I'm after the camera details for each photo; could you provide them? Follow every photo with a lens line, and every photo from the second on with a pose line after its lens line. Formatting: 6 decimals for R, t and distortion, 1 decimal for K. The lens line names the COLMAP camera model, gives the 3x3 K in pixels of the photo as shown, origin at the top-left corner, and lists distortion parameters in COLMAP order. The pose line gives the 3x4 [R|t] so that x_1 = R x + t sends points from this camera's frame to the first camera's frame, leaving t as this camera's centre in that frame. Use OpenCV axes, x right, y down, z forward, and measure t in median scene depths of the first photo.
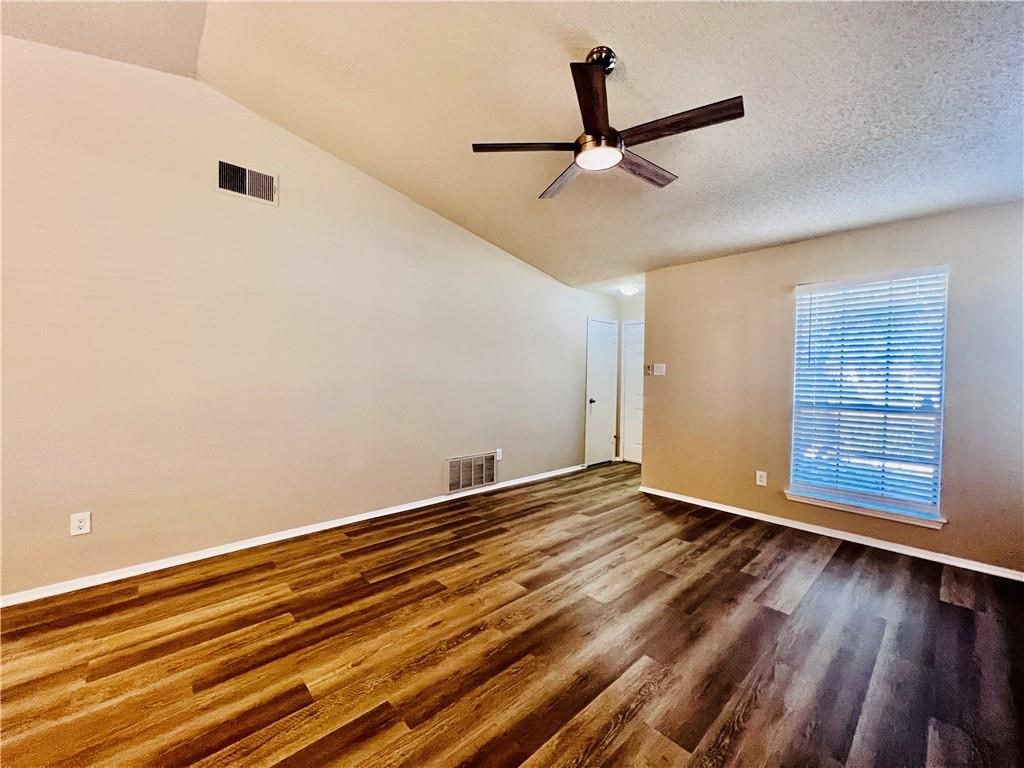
lens RADIAL K [[409.6, 0, 508.0], [0, 409.6, 383.5], [0, 0, 1]] dist [-0.001899, 0.000432]
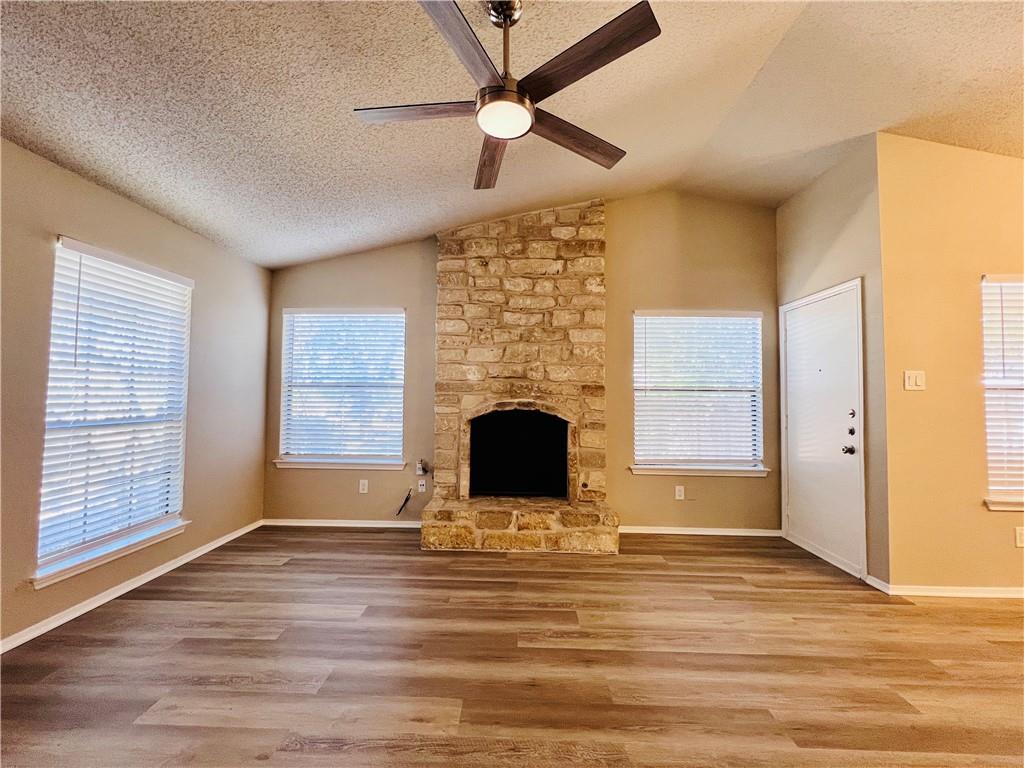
lens RADIAL K [[410.2, 0, 509.1], [0, 410.2, 383.8], [0, 0, 1]] dist [-0.001461, -0.000163]
pose [[-0.717522, 0.006767, 0.696503, -0.312059], [-0.001272, 0.999938, -0.011026, -0.009243], [-0.696535, -0.008797, -0.717469, 1.397497]]
